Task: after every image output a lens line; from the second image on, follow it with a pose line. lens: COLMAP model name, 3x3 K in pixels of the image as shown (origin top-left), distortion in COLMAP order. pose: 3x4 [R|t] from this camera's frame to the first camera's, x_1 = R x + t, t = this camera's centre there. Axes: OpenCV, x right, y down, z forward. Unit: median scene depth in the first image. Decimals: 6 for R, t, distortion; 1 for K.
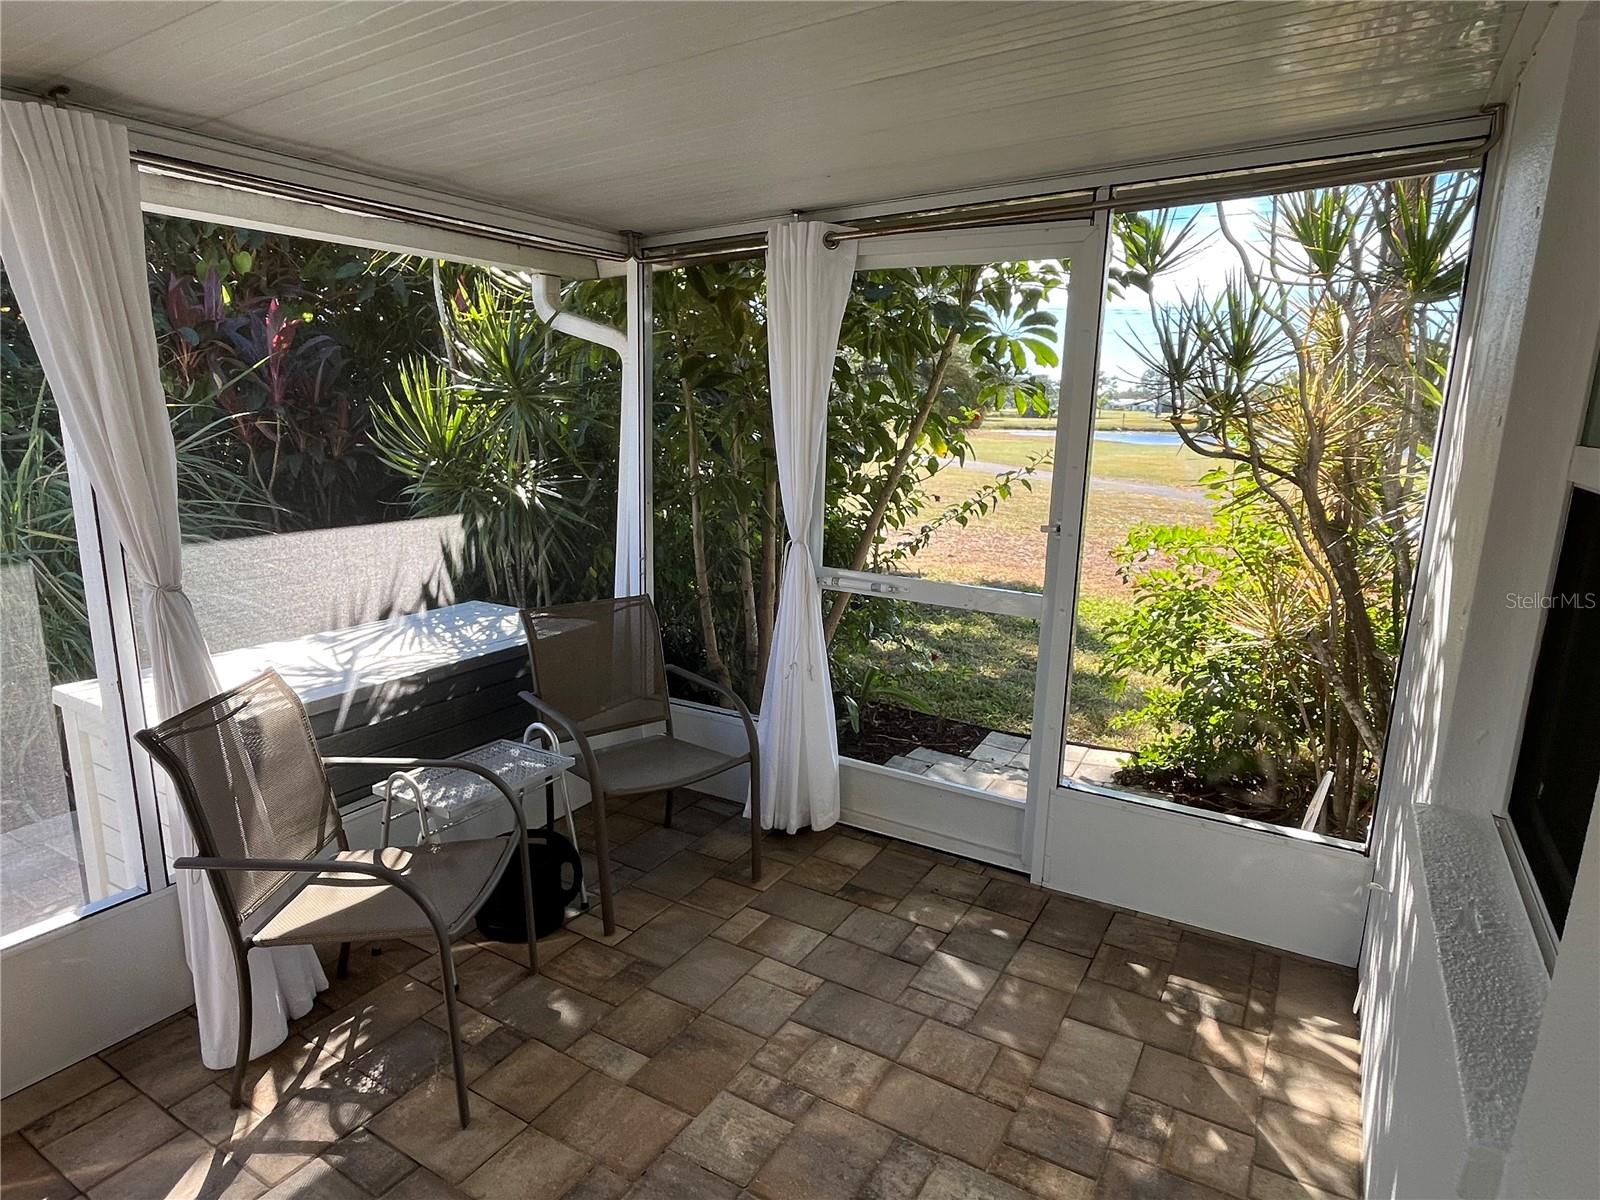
lens RADIAL K [[906.1, 0, 790.6], [0, 906.1, 605.5], [0, 0, 1]] dist [0.000133, 0.000096]
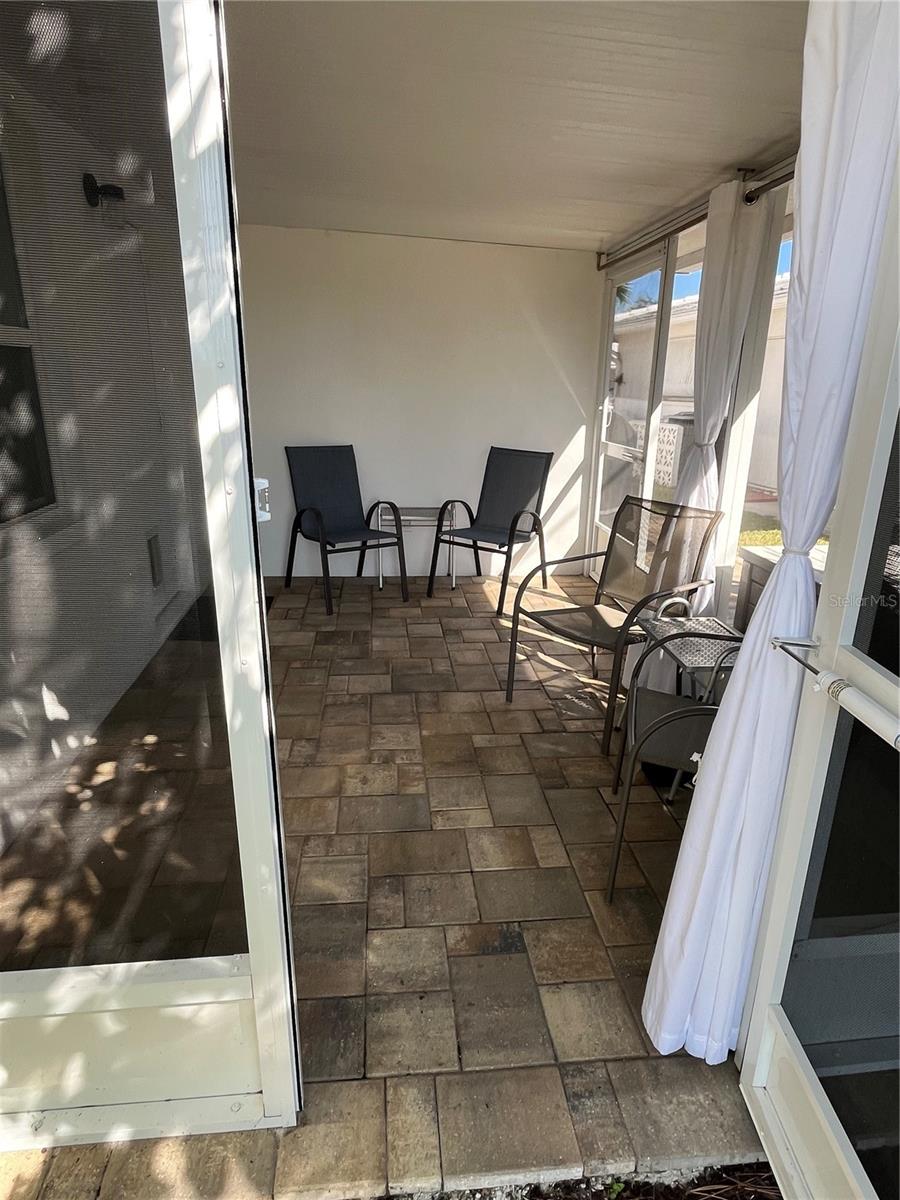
lens RADIAL K [[679.6, 0, 442.9], [0, 679.6, 600.3], [0, 0, 1]] dist [0.000133, 0.000096]
pose [[-0.804278, 0.157475, -0.573008, 0.549140], [-0.142900, 0.884703, 0.443712, -0.264131], [0.576815, 0.438751, -0.689044, 1.702214]]
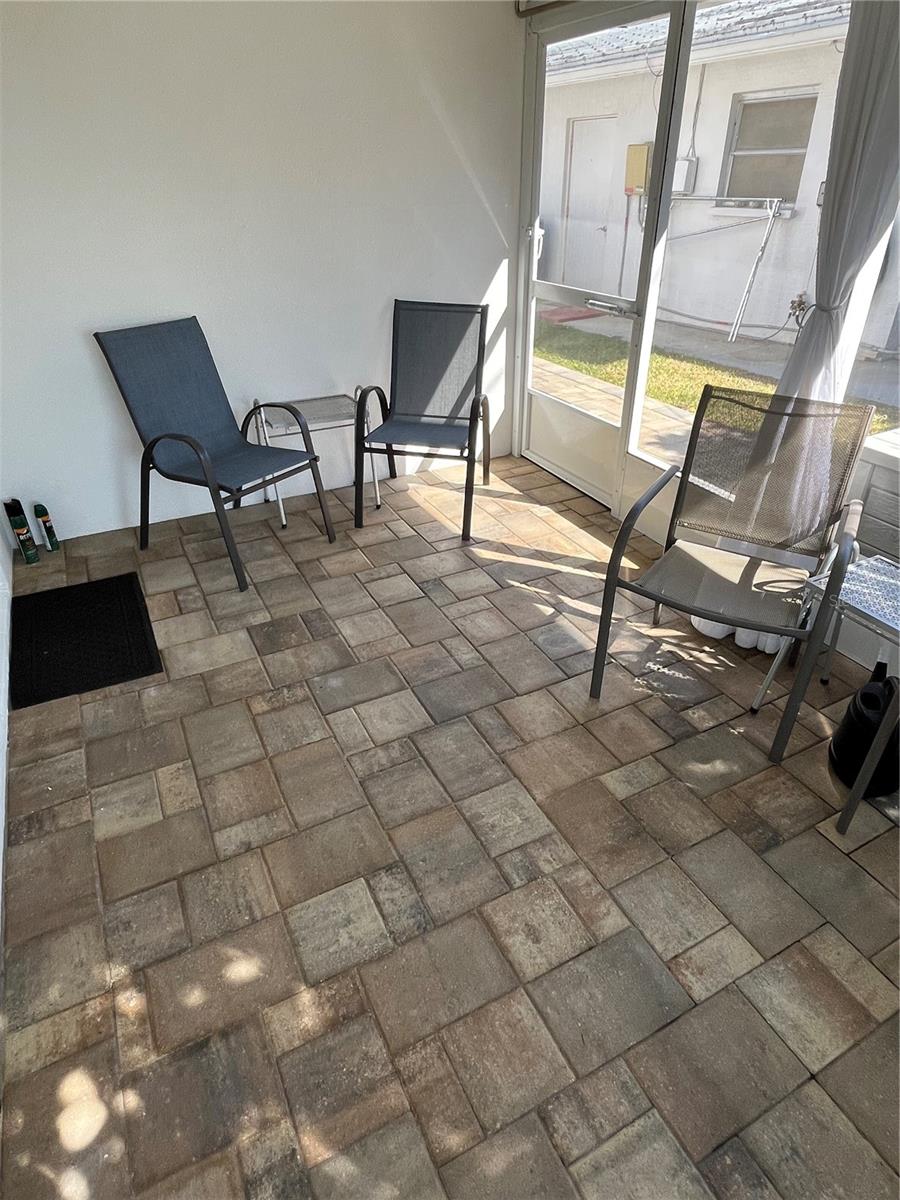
lens RADIAL K [[679.6, 0, 455.5], [0, 679.6, 597.6], [0, 0, 1]] dist [0.000133, 0.000096]
pose [[-0.519784, 0.444039, -0.729832, 0.466797], [-0.171635, 0.782607, 0.598387, -0.177485], [0.836879, 0.436297, -0.330574, 1.006786]]
